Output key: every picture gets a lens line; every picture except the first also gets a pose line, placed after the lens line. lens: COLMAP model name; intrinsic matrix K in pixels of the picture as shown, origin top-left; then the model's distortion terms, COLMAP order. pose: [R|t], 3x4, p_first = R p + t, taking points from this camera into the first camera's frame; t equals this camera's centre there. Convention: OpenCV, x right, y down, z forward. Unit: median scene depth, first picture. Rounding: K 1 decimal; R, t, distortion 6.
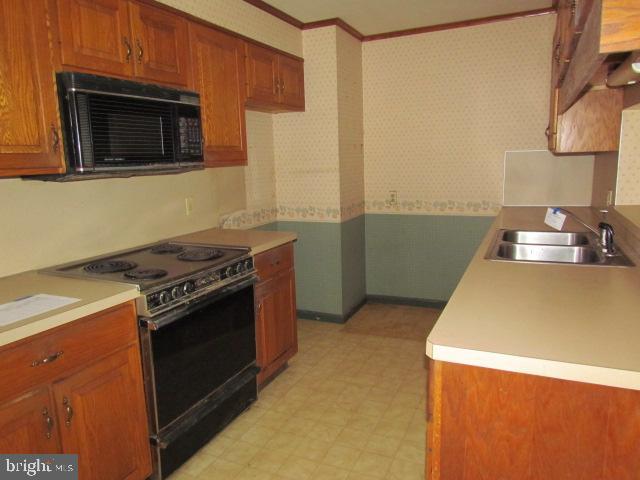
lens RADIAL K [[465.5, 0, 320.0], [0, 465.5, 240.0], [0, 0, 1]] dist [-0.001531, -0.001151]
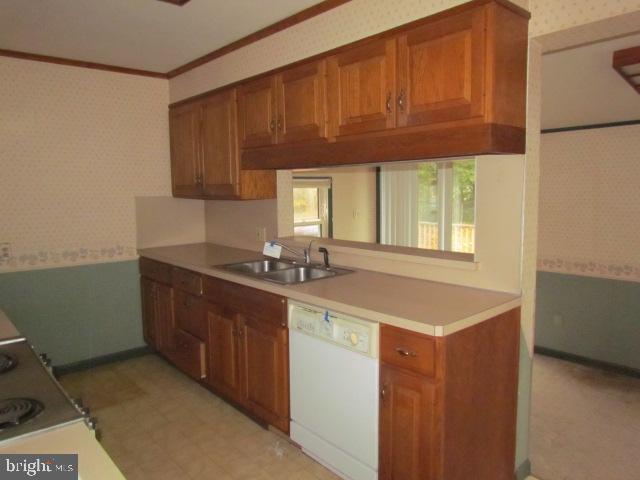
lens RADIAL K [[465.5, 0, 320.0], [0, 465.5, 240.0], [0, 0, 1]] dist [-0.001531, -0.001151]
pose [[0.408304, -0.067835, 0.910322, -0.373960], [0.152094, 0.988351, 0.005431, -0.035273], [-0.900086, 0.136237, 0.413865, 0.190577]]
